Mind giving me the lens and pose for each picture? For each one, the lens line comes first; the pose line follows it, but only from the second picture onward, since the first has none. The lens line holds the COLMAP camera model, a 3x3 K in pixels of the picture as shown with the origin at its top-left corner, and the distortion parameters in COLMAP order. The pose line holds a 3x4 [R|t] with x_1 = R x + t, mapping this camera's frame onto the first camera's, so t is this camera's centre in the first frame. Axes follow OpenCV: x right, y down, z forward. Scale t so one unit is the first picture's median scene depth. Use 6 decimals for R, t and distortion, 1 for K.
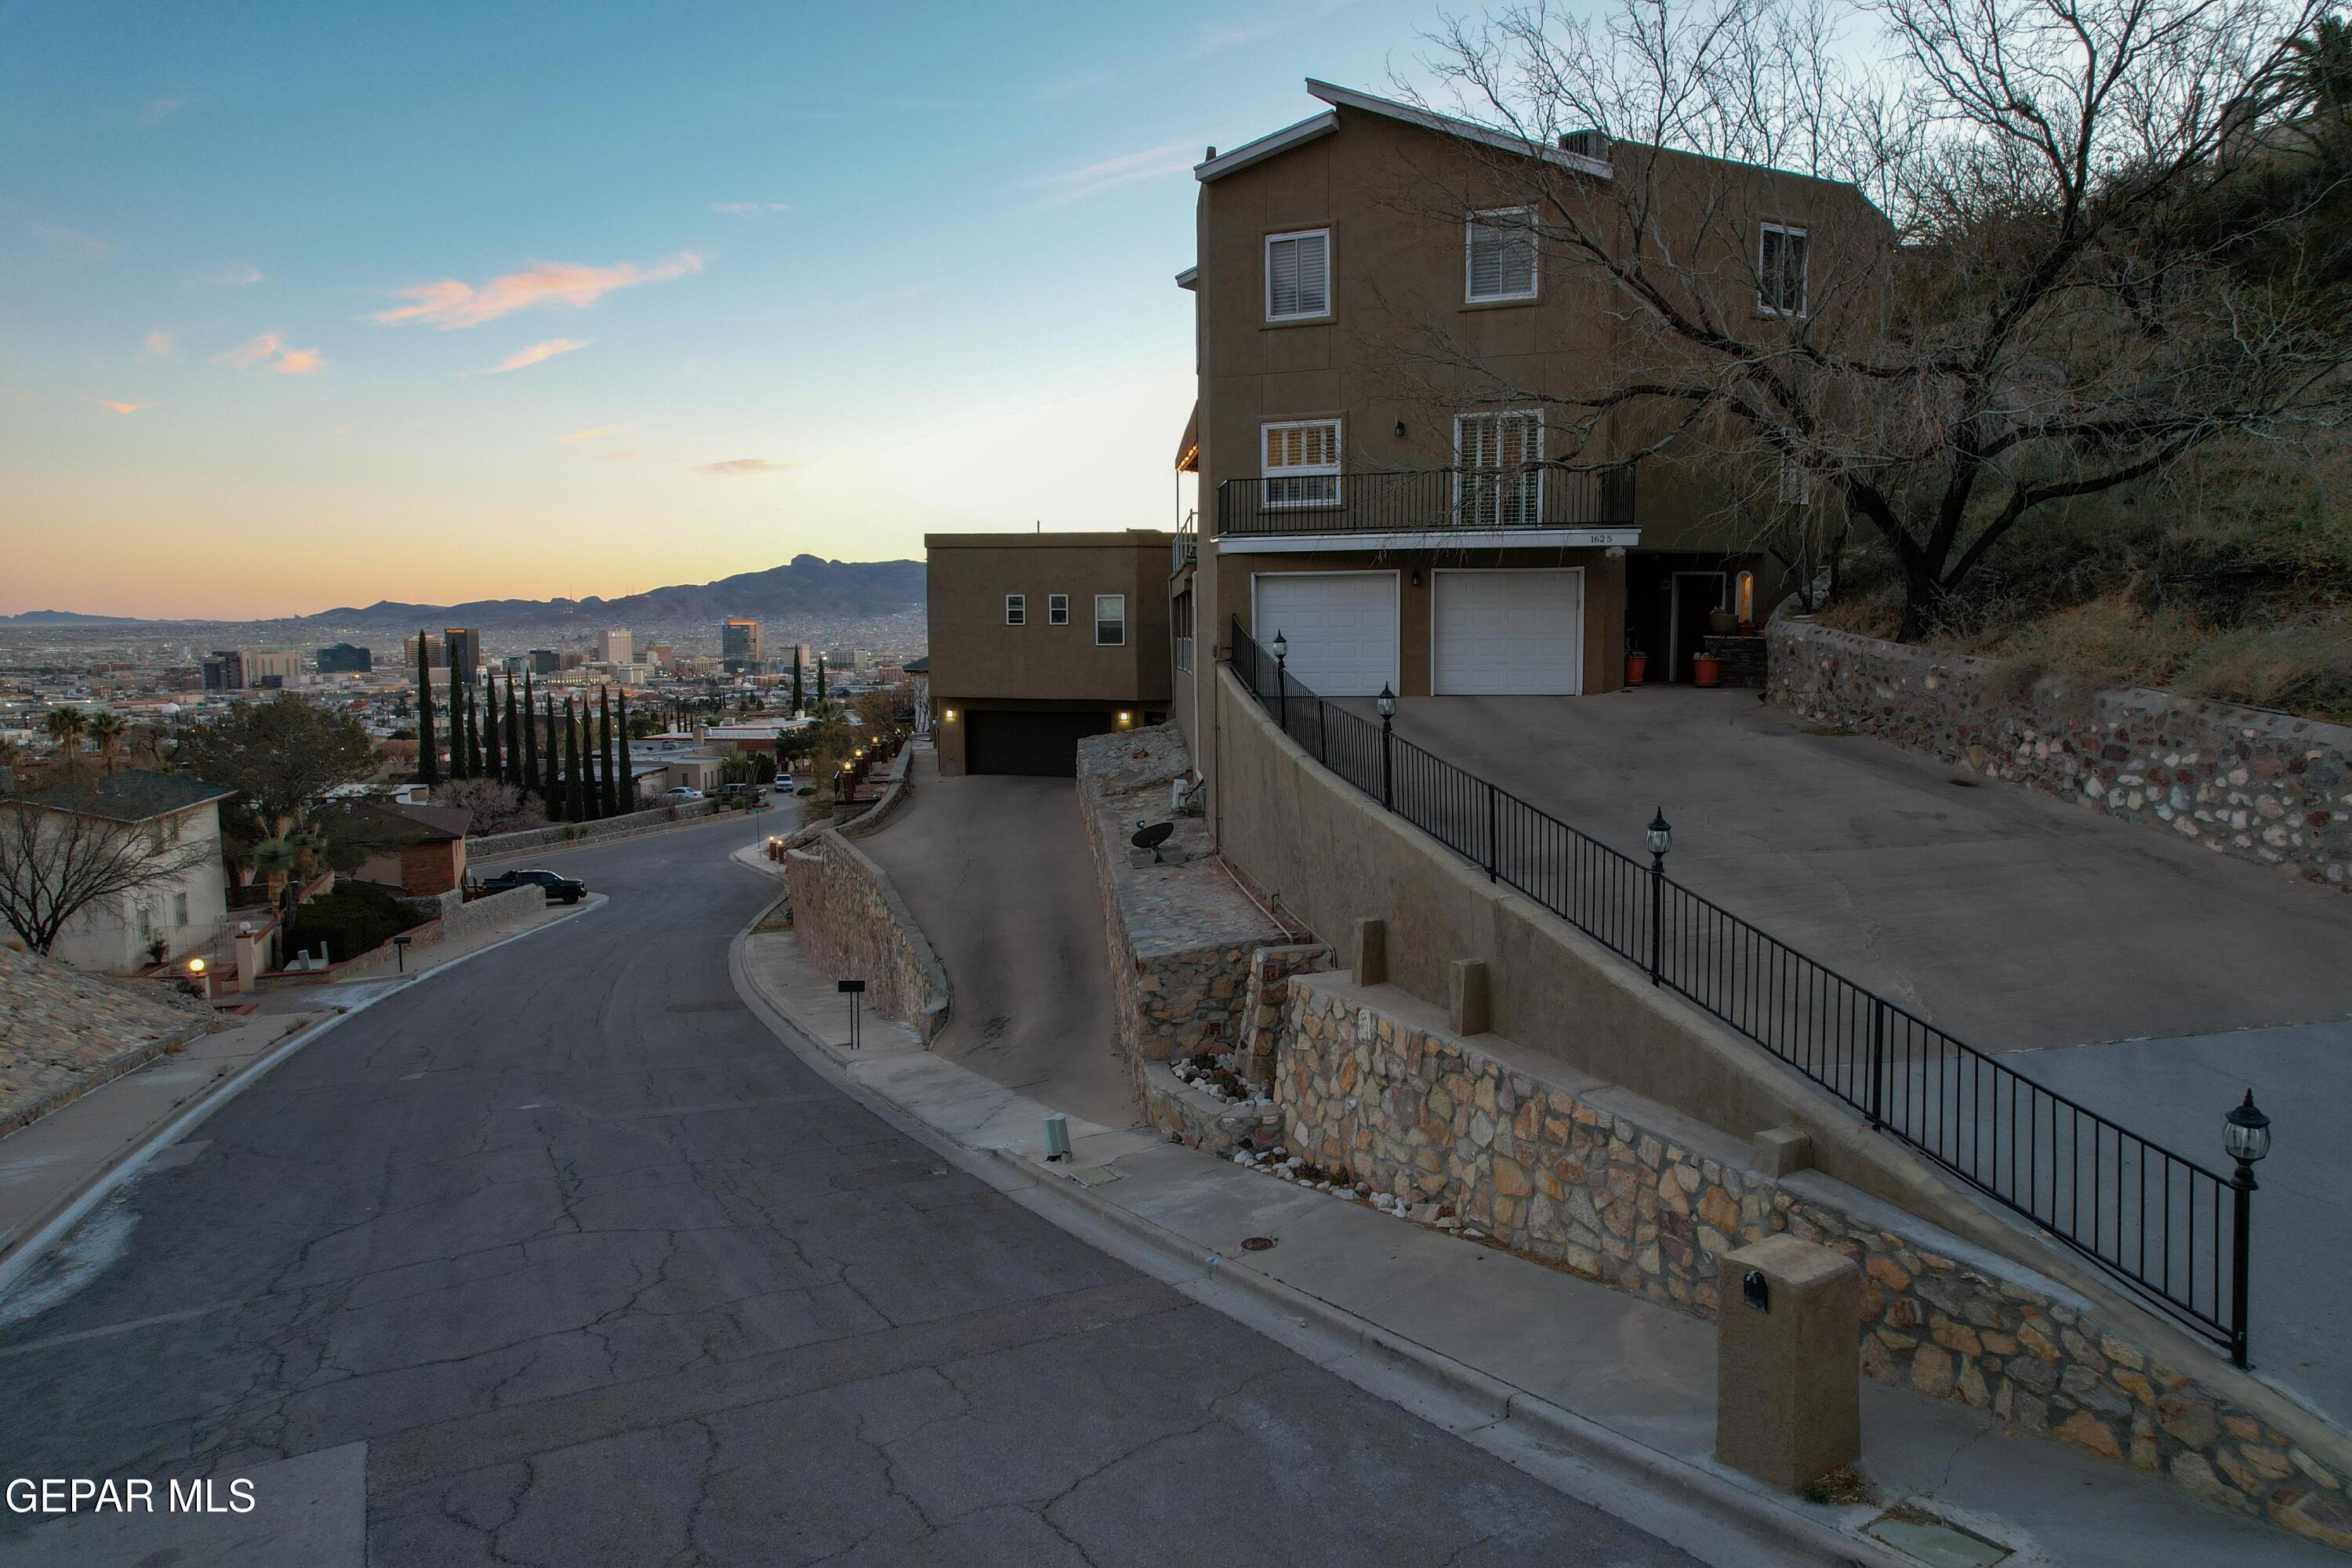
lens RADIAL K [[1502.0, 0, 1180.1], [0, 1502.0, 802.1], [0, 0, 1]] dist [-0.074830, 0.067102]
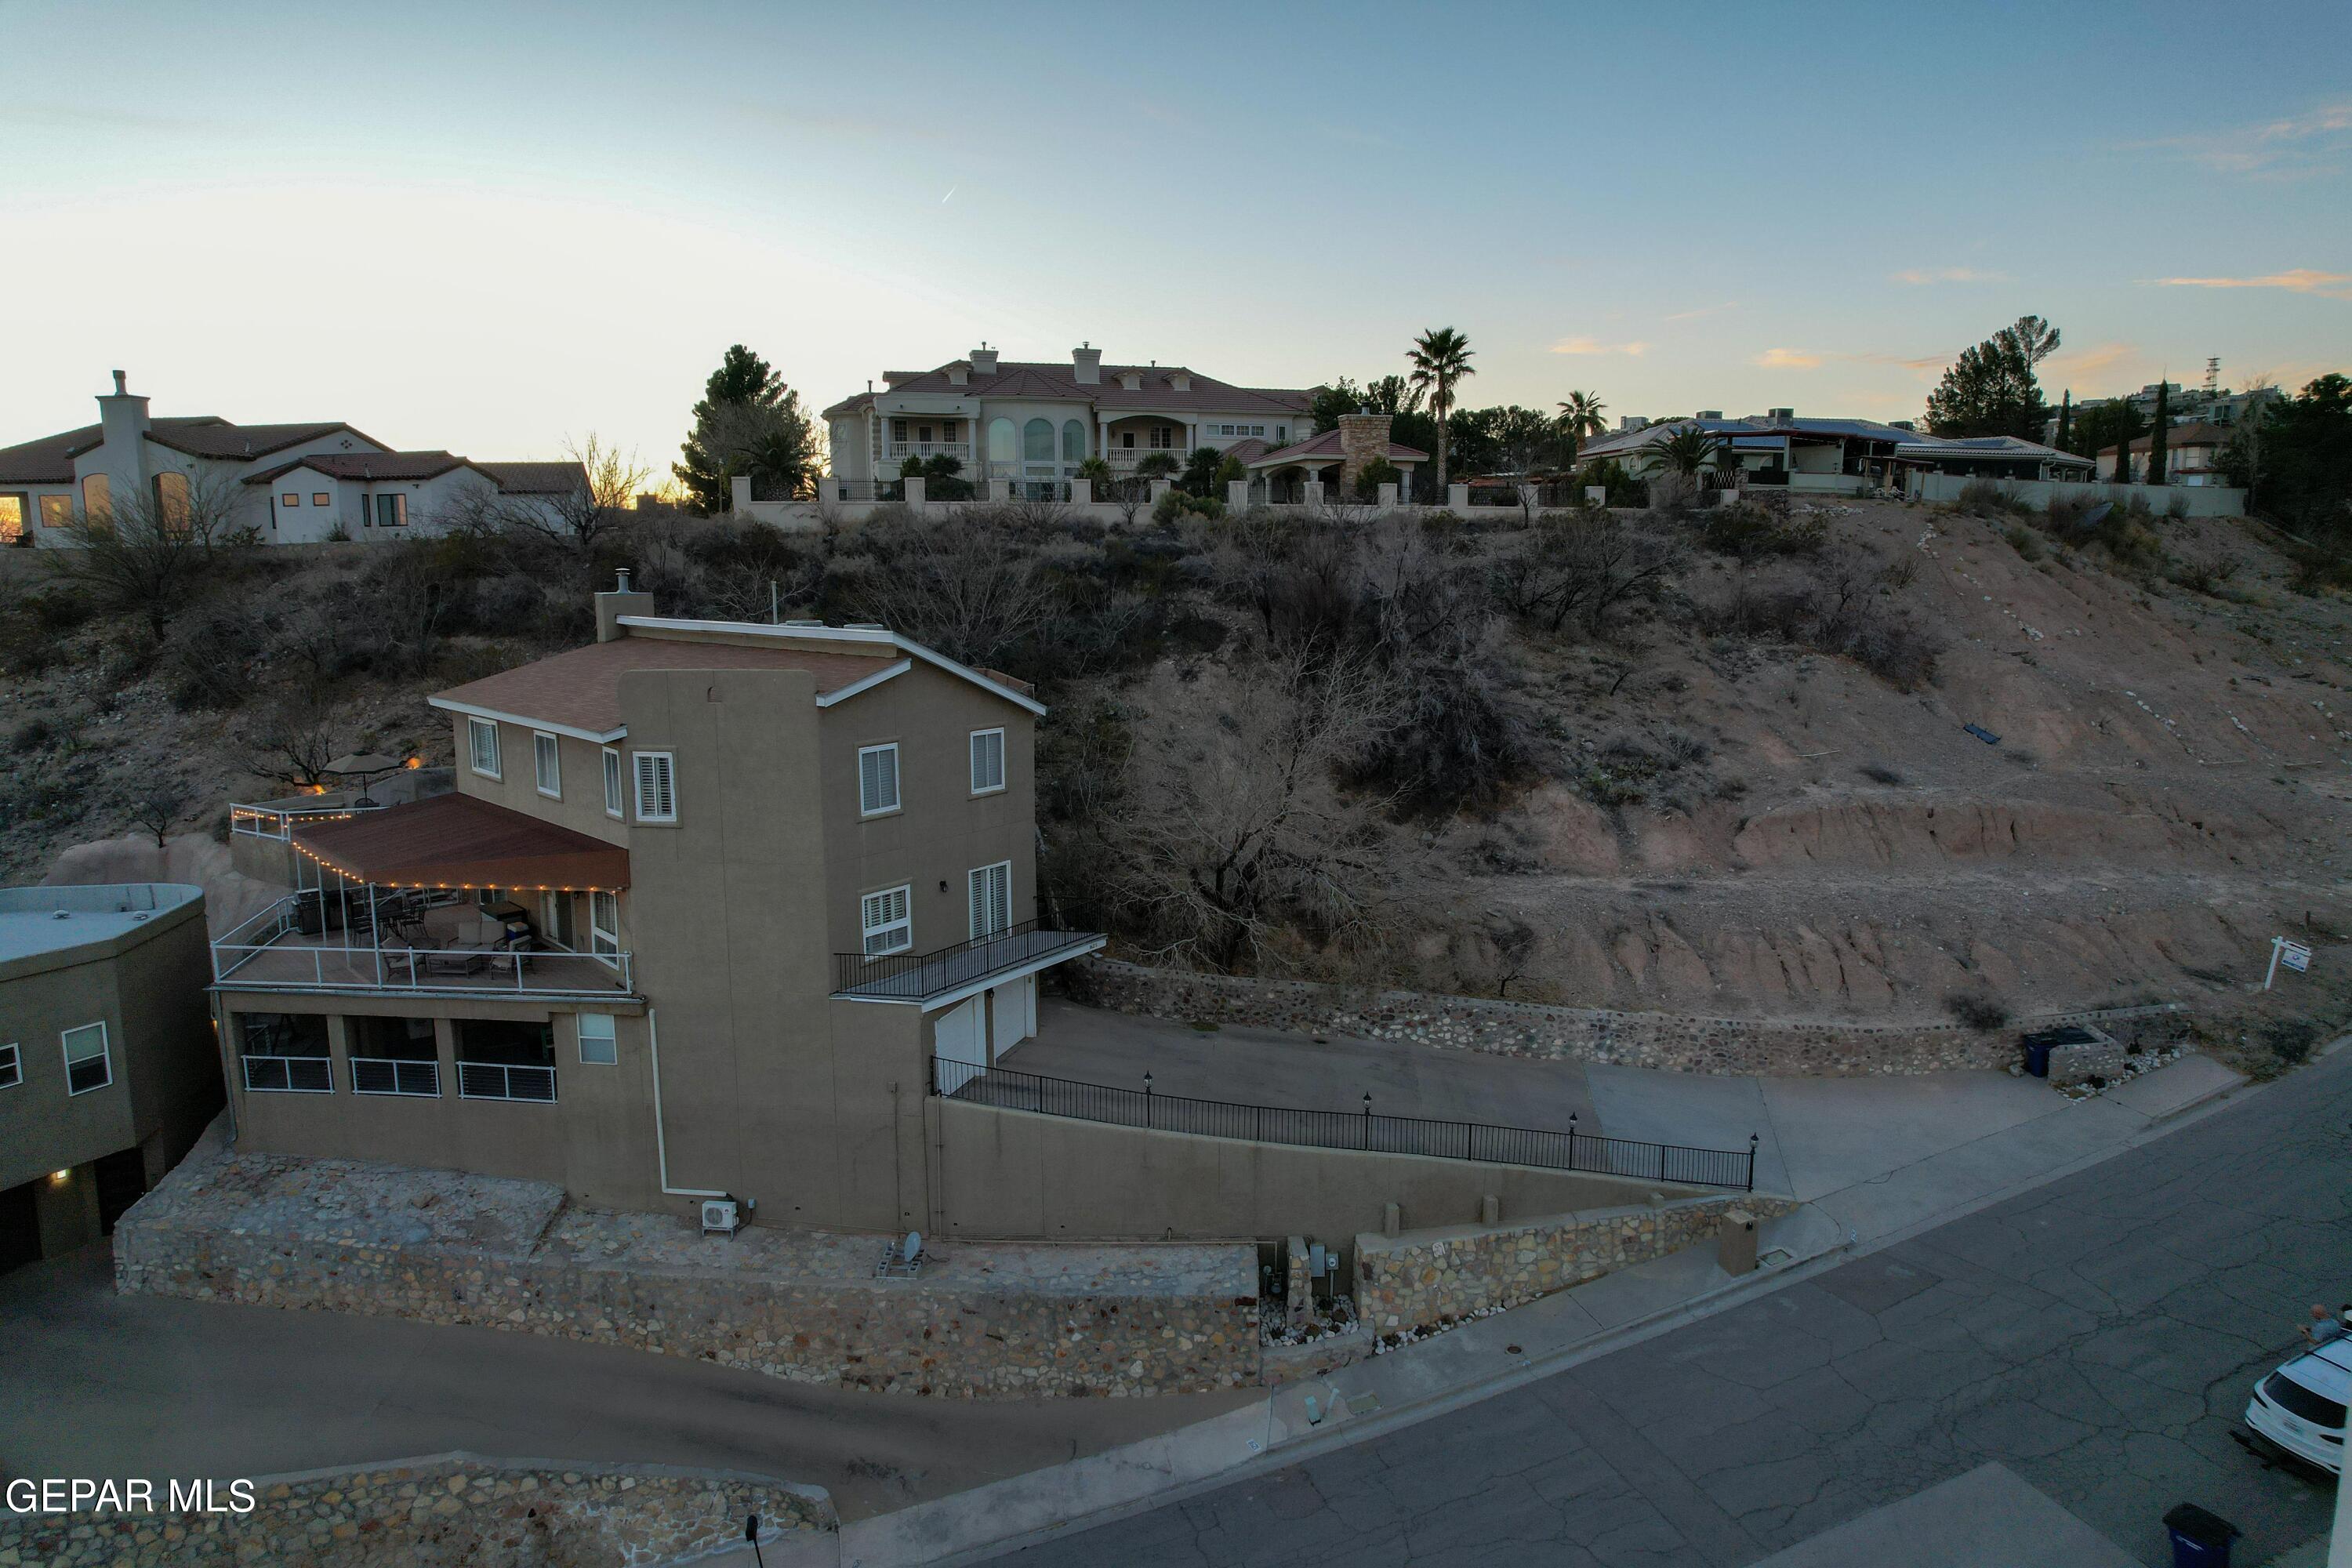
lens RADIAL K [[1502.0, 0, 1174.6], [0, 1502.0, 795.8], [0, 0, 1]] dist [-0.074830, 0.067102]
pose [[0.164930, -0.149927, 0.974844, -1.172173], [0.123818, 0.983707, 0.130342, -0.497835], [-0.978503, 0.099206, 0.180806, 0.555582]]
